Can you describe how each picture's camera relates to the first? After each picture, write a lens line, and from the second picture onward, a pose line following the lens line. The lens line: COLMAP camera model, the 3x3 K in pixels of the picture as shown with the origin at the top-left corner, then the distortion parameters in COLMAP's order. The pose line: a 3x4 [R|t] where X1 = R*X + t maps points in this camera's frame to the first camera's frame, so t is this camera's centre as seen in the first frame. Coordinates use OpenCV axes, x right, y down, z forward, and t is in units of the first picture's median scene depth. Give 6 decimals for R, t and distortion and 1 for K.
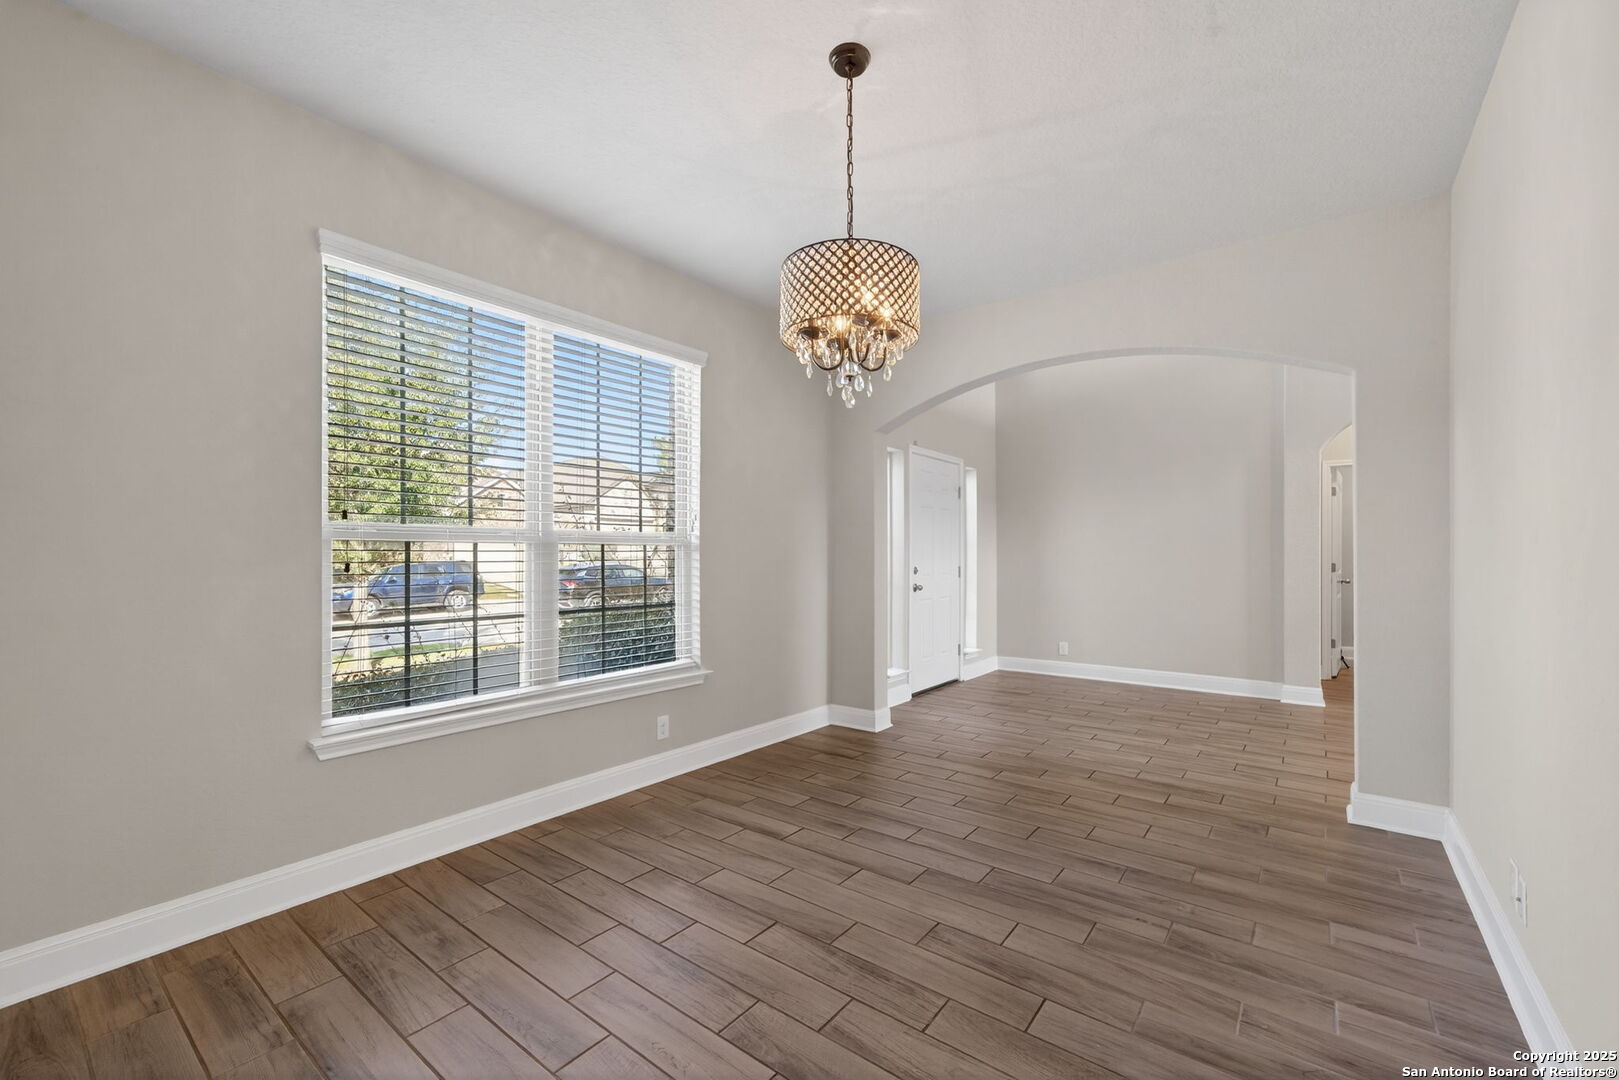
lens RADIAL K [[661.6, 0, 817.2], [0, 661.6, 546.3], [0, 0, 1]] dist [-0.000434, 0.000155]
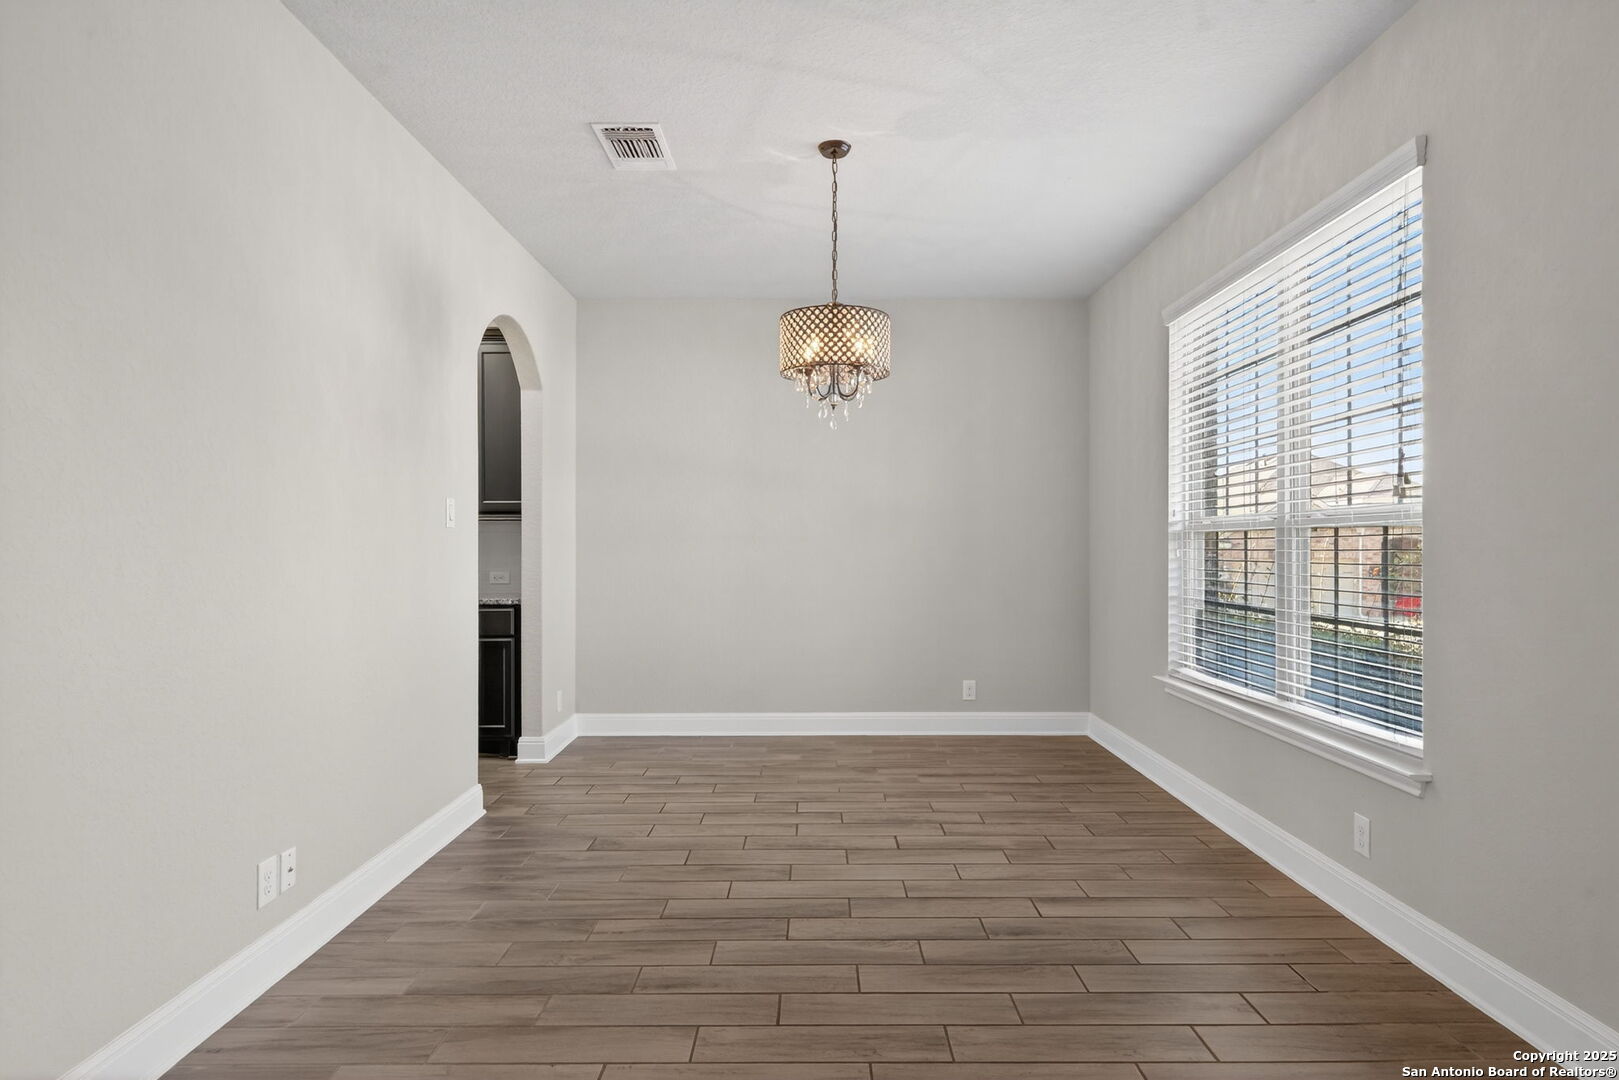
lens RADIAL K [[859.0, 0, 809.5], [0, 859.0, 540.0], [0, 0, 1]] dist [-0.002323, -0.000974]
pose [[-0.797367, -0.000550, -0.603494, 0.999838], [0.011676, 0.999798, -0.016339, 0.028735], [0.603382, -0.020075, -0.797200, 2.131103]]
